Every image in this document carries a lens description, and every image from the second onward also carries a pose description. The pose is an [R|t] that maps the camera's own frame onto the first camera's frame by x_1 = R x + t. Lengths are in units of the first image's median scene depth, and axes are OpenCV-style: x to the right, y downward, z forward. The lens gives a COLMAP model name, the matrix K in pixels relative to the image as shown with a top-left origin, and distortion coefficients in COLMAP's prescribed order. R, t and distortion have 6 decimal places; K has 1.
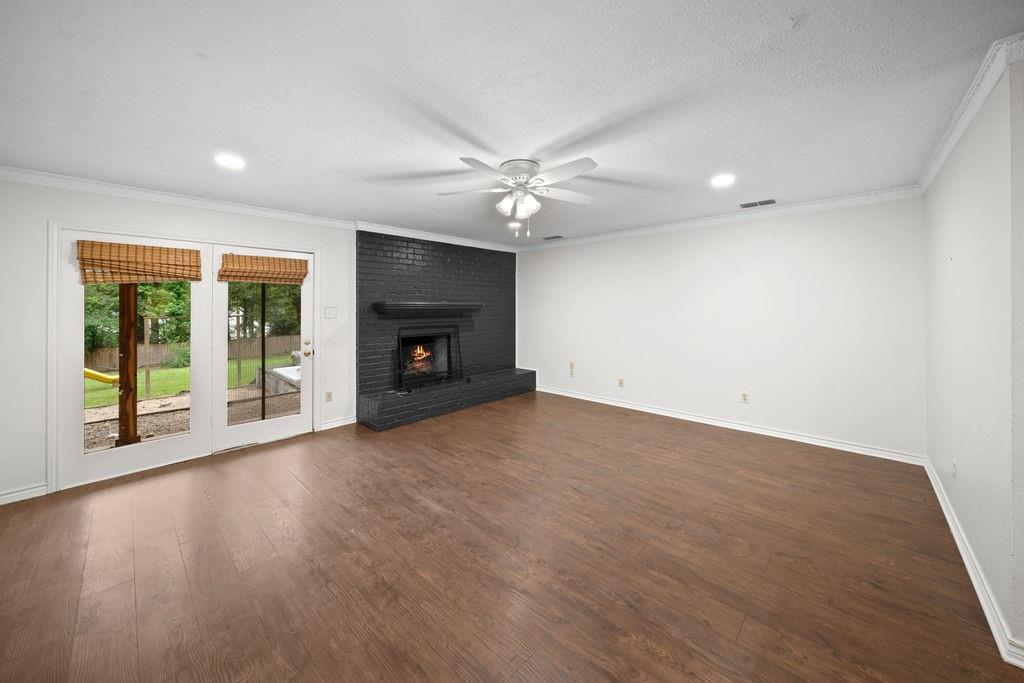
lens RADIAL K [[366.5, 0, 515.0], [0, 366.5, 305.1], [0, 0, 1]] dist [-0.001552, -0.000069]
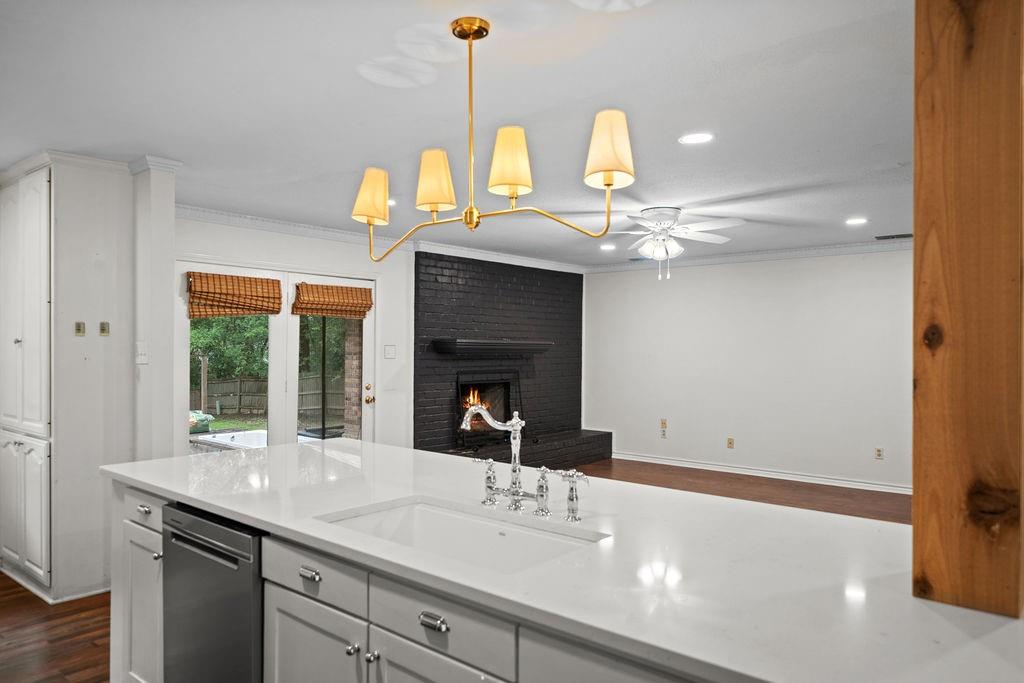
lens RADIAL K [[683.6, 0, 508.8], [0, 683.6, 344.6], [0, 0, 1]] dist [0.010772, -0.002231]
pose [[0.999075, 0.010321, 0.041748, -0.288074], [-0.010381, 0.999945, 0.001223, -0.000309], [-0.041734, -0.001655, 0.999127, -0.527730]]
